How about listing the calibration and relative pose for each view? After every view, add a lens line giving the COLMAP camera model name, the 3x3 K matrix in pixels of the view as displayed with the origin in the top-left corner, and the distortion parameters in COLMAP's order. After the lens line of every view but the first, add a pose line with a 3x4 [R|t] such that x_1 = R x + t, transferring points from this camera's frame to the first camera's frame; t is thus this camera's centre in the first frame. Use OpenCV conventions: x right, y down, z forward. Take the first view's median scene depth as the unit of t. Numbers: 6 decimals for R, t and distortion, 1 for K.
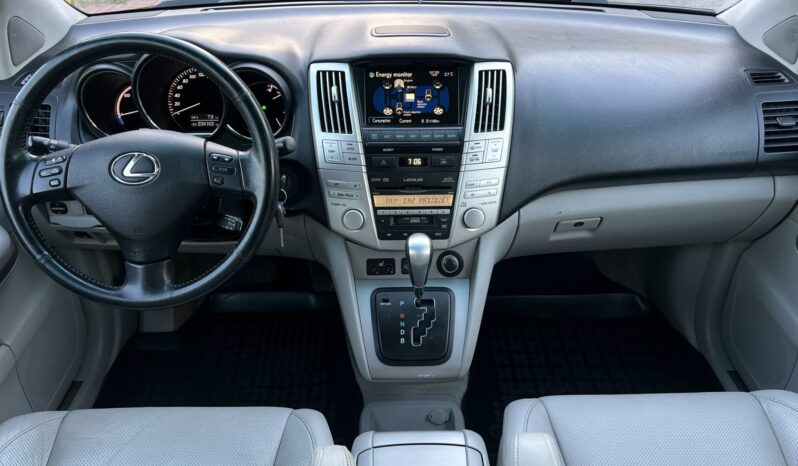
lens RADIAL K [[614.1, 0, 403.7], [0, 614.1, 234.8], [0, 0, 1]] dist [0.084078, -0.169095]
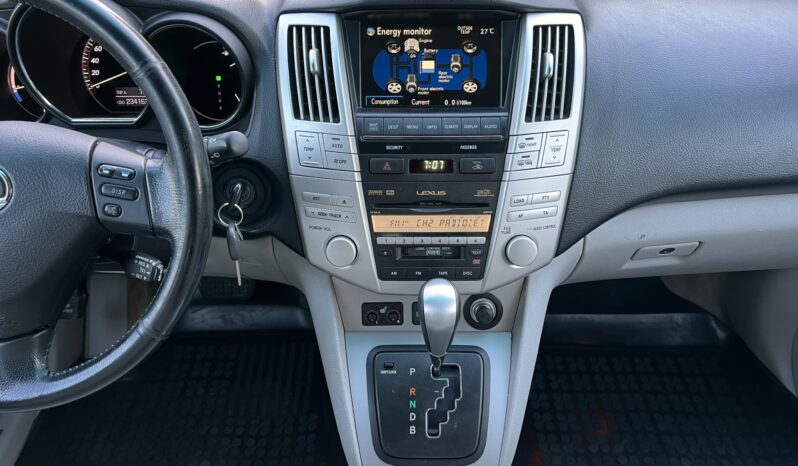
lens RADIAL K [[622.8, 0, 401.7], [0, 622.8, 235.0], [0, 0, 1]] dist [0.044840, -0.076757]
pose [[0.999686, 0.011521, -0.022258, -0.000959], [-0.010015, 0.997729, 0.066610, -0.086695], [0.022975, -0.066366, 0.997531, 0.317325]]
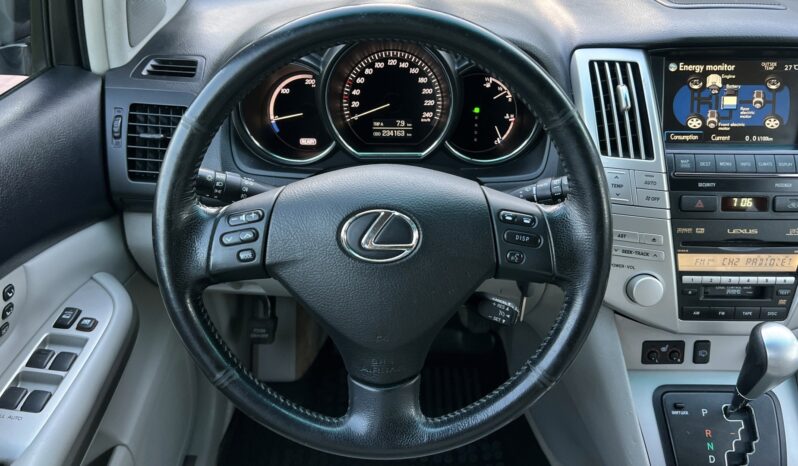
lens RADIAL K [[622.8, 0, 401.7], [0, 622.8, 235.0], [0, 0, 1]] dist [0.044840, -0.076757]
pose [[0.999166, 0.019320, -0.035971, -0.313256], [-0.017405, 0.998453, 0.052811, -0.111996], [0.036936, -0.052141, 0.997956, 0.318399]]
